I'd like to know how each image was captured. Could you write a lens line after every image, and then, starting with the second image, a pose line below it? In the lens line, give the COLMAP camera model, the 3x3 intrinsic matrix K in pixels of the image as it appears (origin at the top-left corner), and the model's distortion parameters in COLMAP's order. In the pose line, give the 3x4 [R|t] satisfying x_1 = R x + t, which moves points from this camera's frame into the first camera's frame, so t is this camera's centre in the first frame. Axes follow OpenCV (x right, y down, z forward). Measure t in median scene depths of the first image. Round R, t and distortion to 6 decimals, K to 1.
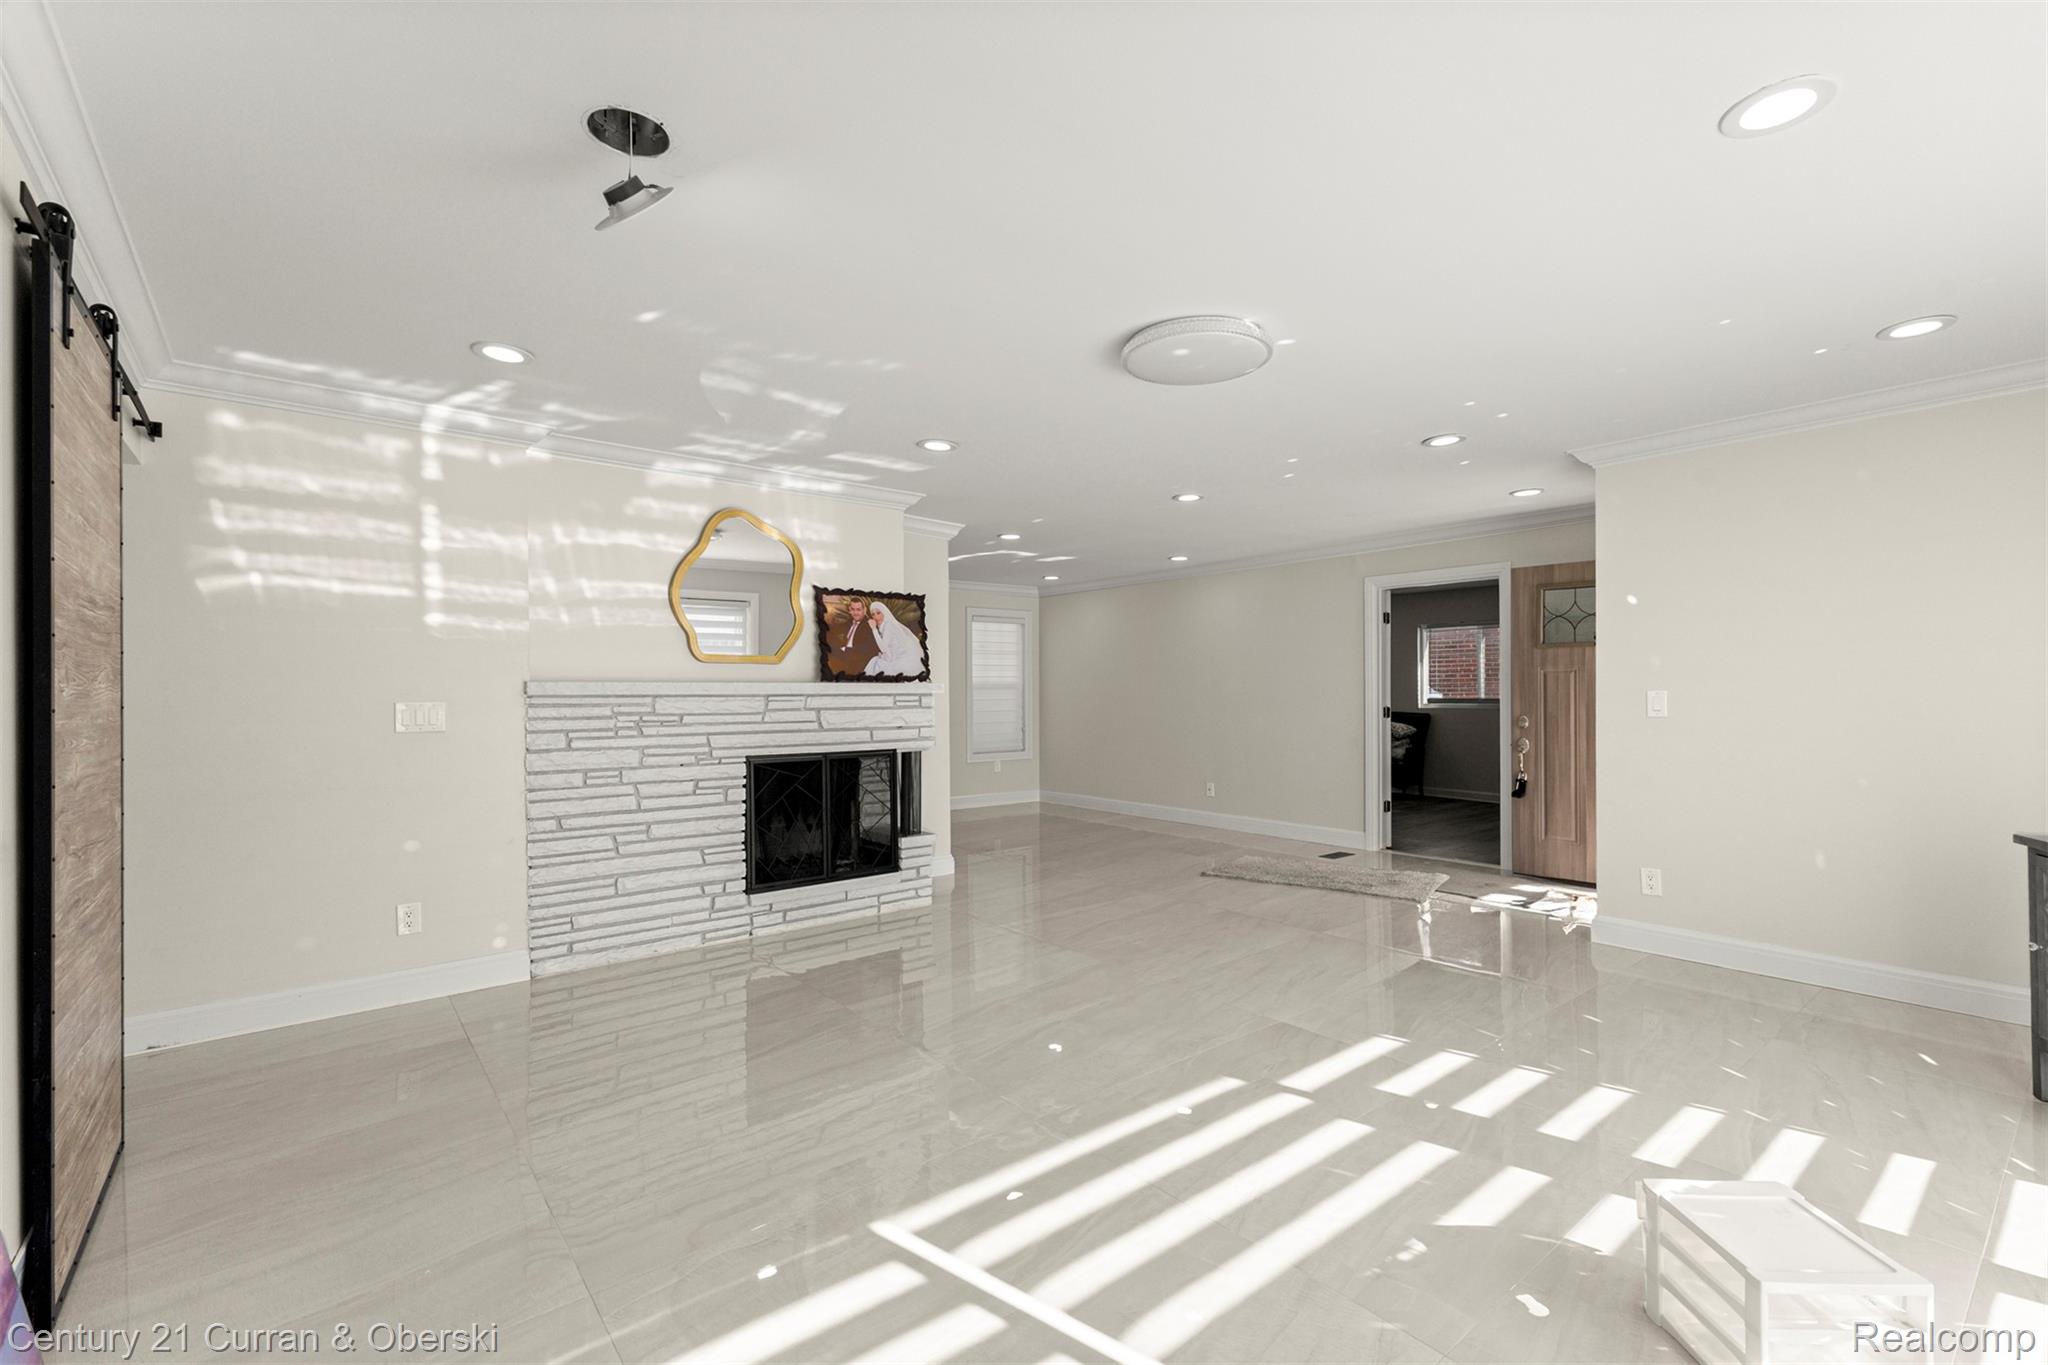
lens RADIAL K [[888.6, 0, 1023.6], [0, 888.6, 687.4], [0, 0, 1]] dist [-0.001859, -0.000499]
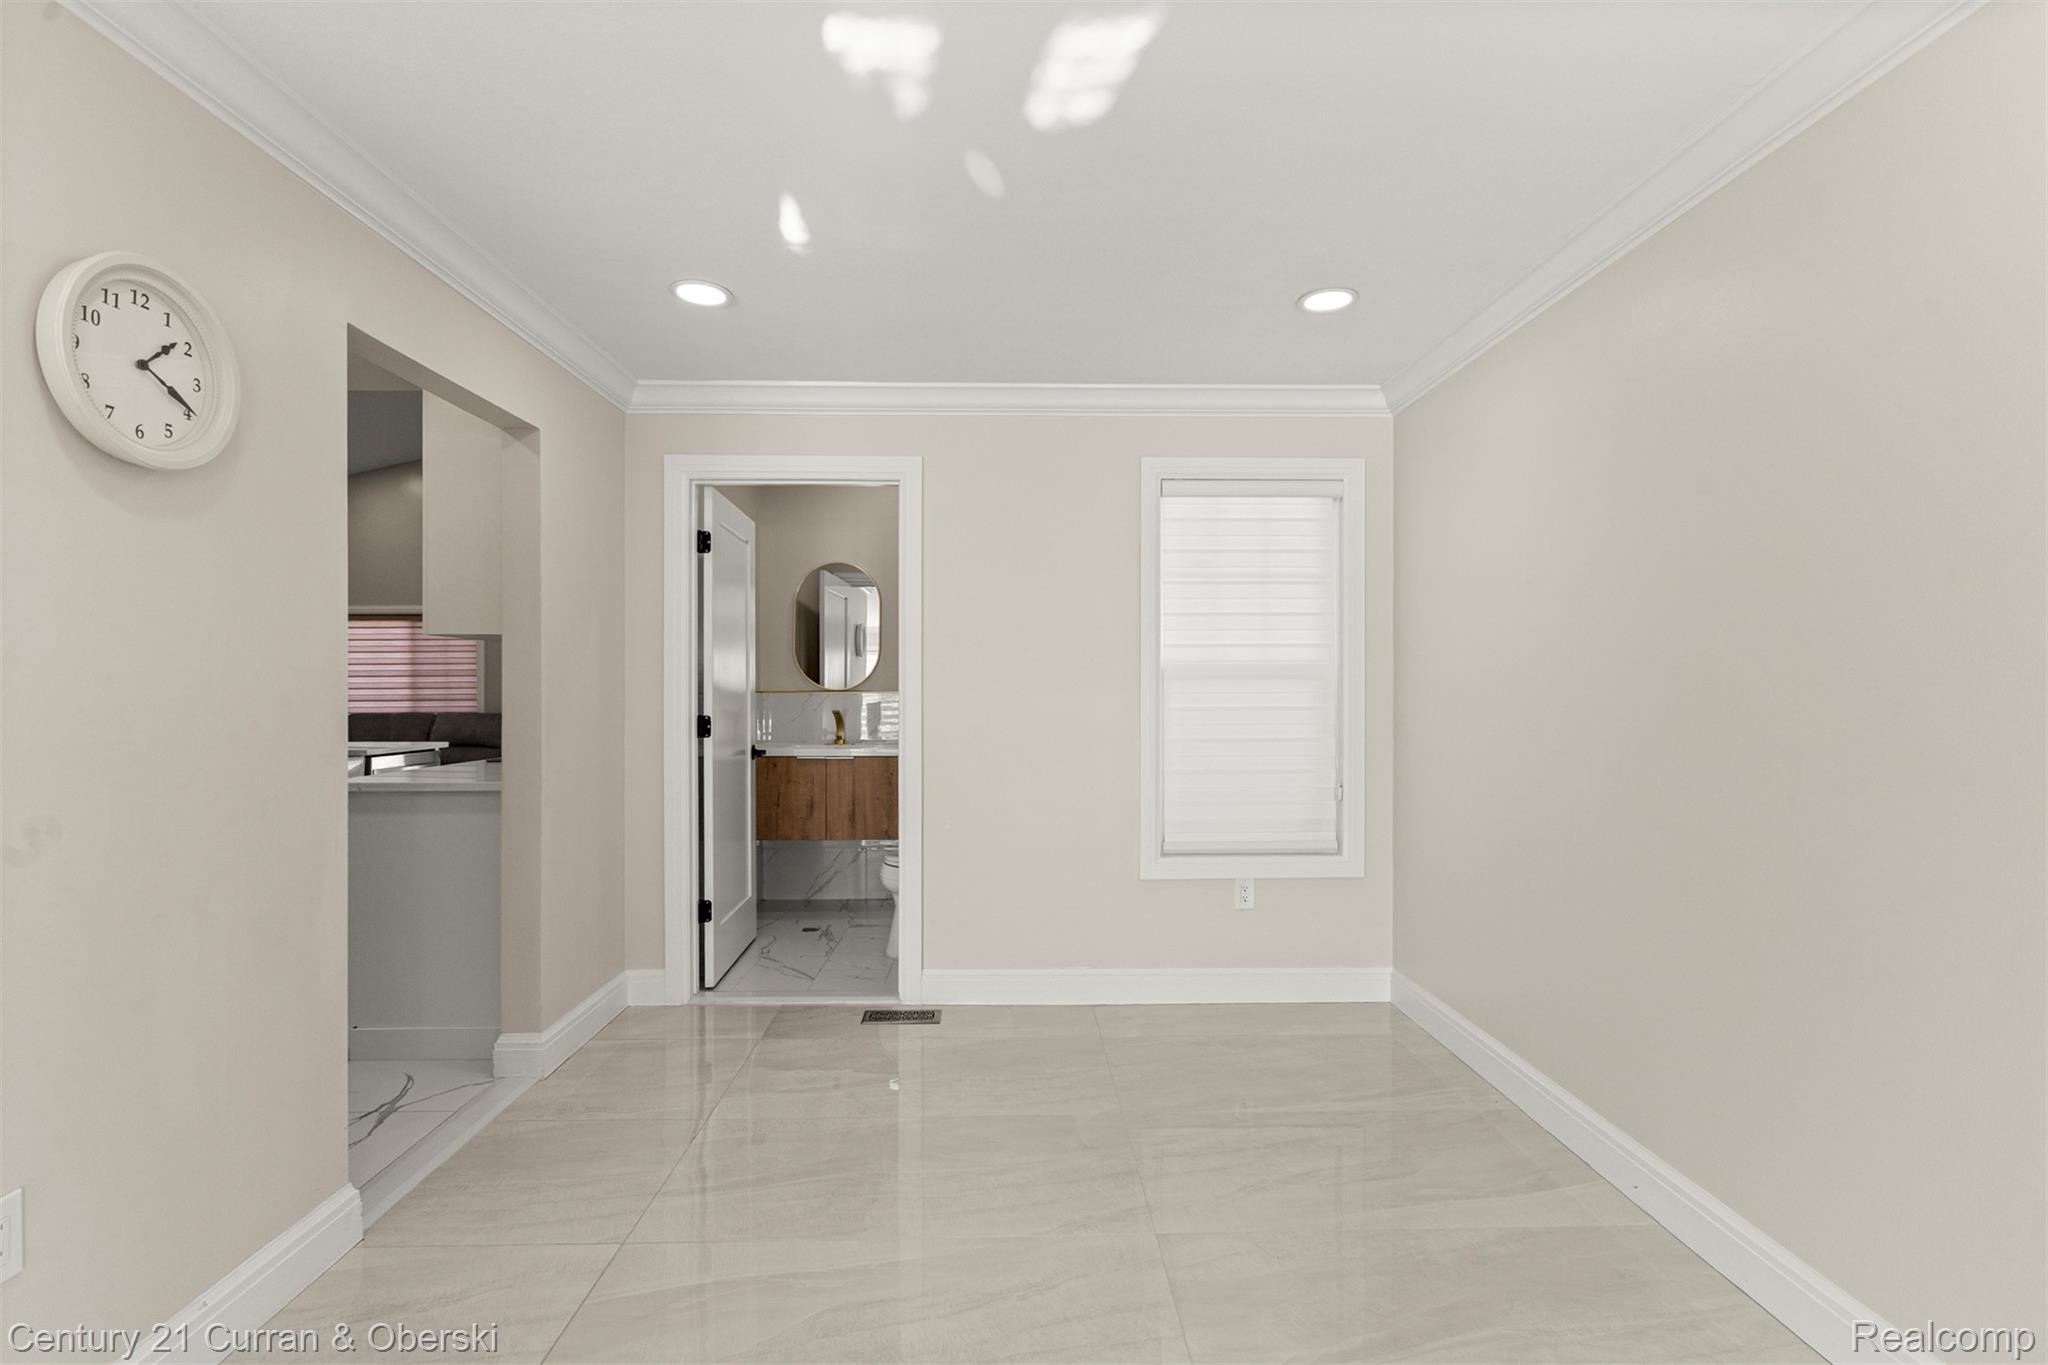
lens RADIAL K [[944.3, 0, 1025.4], [0, 944.3, 694.5], [0, 0, 1]] dist [-0.000326, -0.000011]
pose [[0.787372, 0.004576, -0.616462, 0.138071], [0.000185, 0.999971, 0.007659, 0.005160], [0.616479, -0.006144, 0.787348, 0.649307]]
